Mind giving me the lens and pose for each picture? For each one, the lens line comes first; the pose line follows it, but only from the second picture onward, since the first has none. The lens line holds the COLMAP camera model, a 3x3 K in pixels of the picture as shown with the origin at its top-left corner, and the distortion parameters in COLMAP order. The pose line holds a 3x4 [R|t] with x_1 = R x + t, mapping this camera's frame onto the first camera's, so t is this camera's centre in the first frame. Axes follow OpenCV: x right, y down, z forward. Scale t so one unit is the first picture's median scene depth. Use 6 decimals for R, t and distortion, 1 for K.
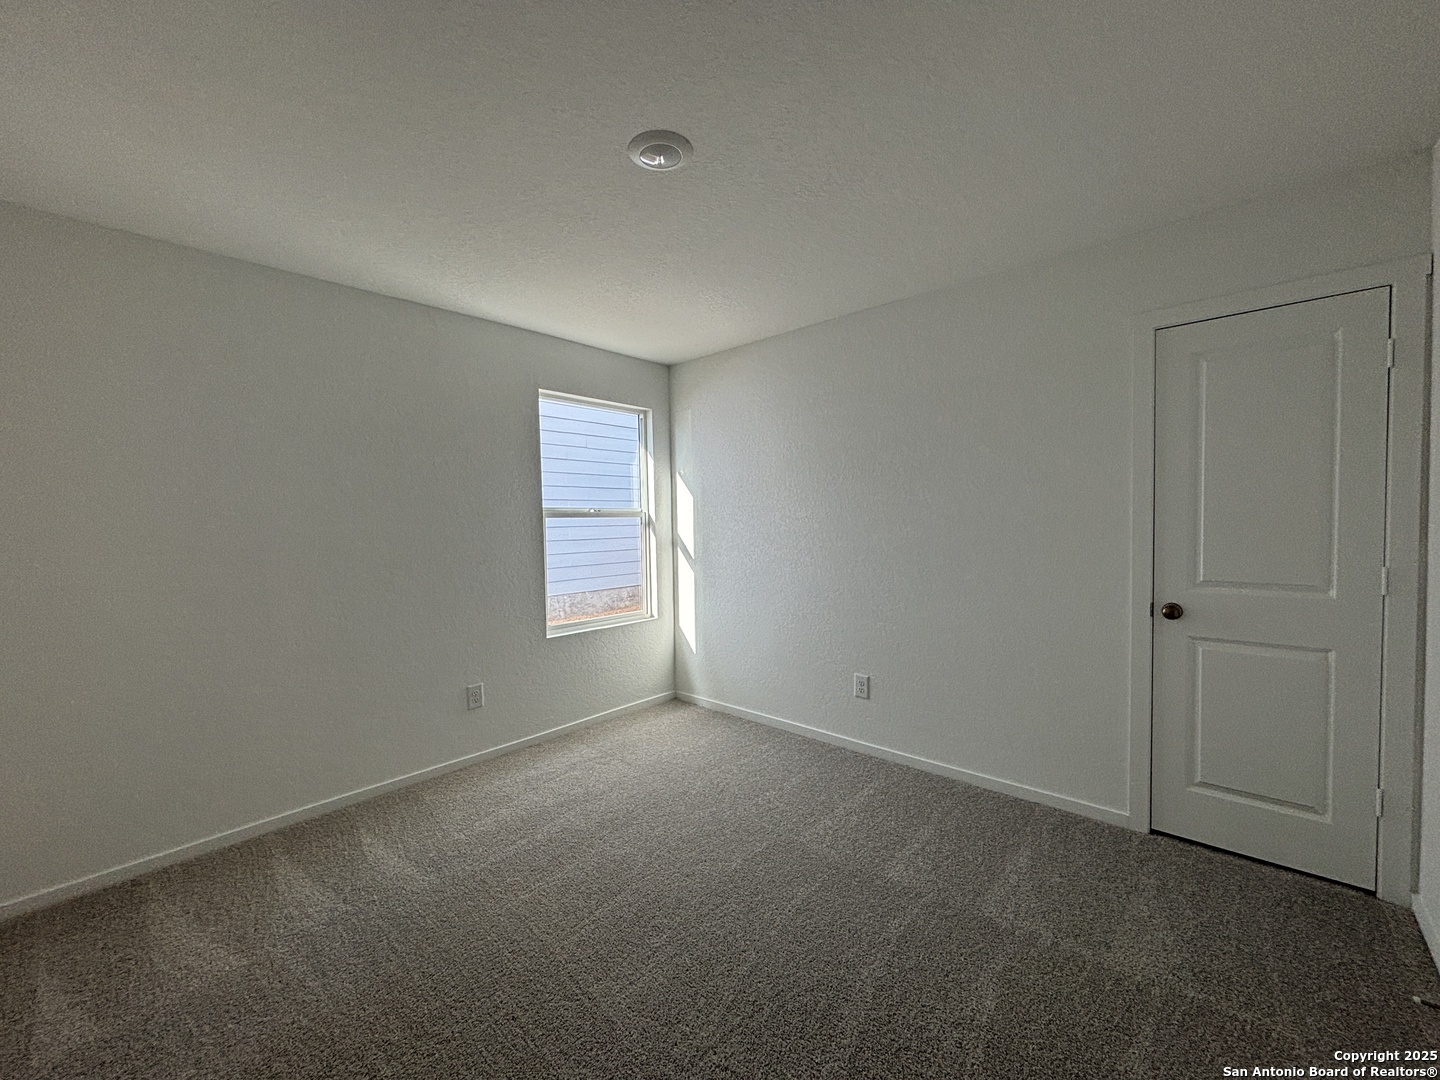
lens RADIAL K [[582.5, 0, 726.5], [0, 582.5, 541.2], [0, 0, 1]] dist [0.000466, 0.000182]
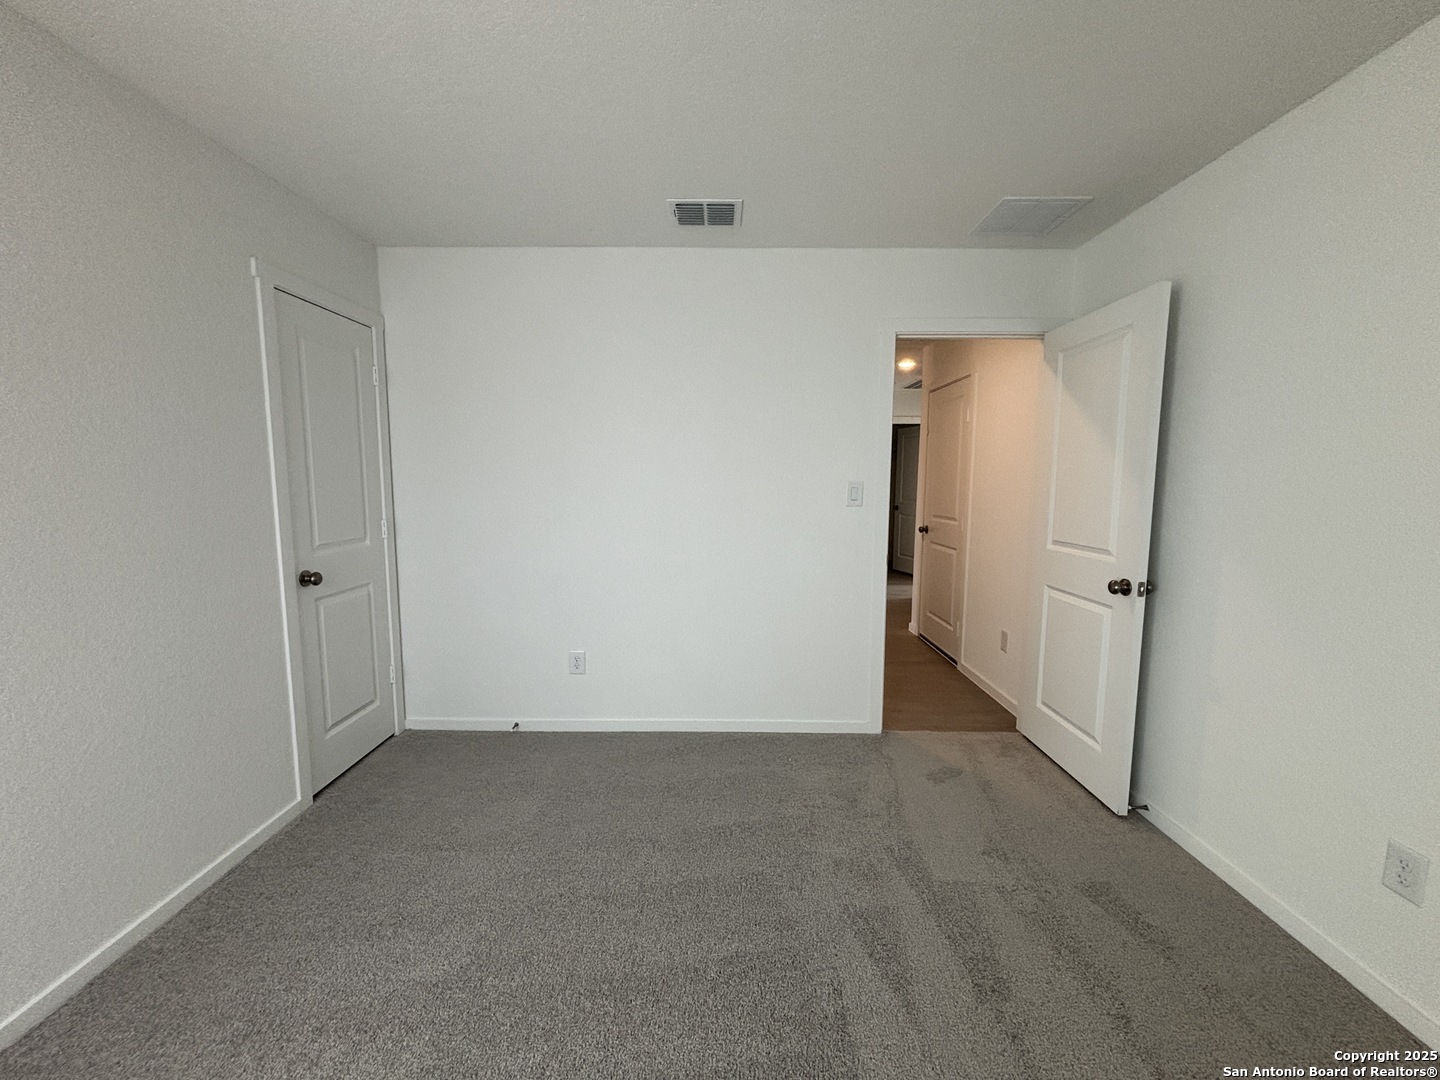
lens RADIAL K [[582.5, 0, 726.5], [0, 582.5, 541.2], [0, 0, 1]] dist [0.000466, 0.000182]
pose [[-0.659628, -0.061240, 0.749093, -0.496506], [0.038186, 0.992657, 0.114778, -0.034285], [-0.750621, 0.104316, -0.652446, 1.131579]]
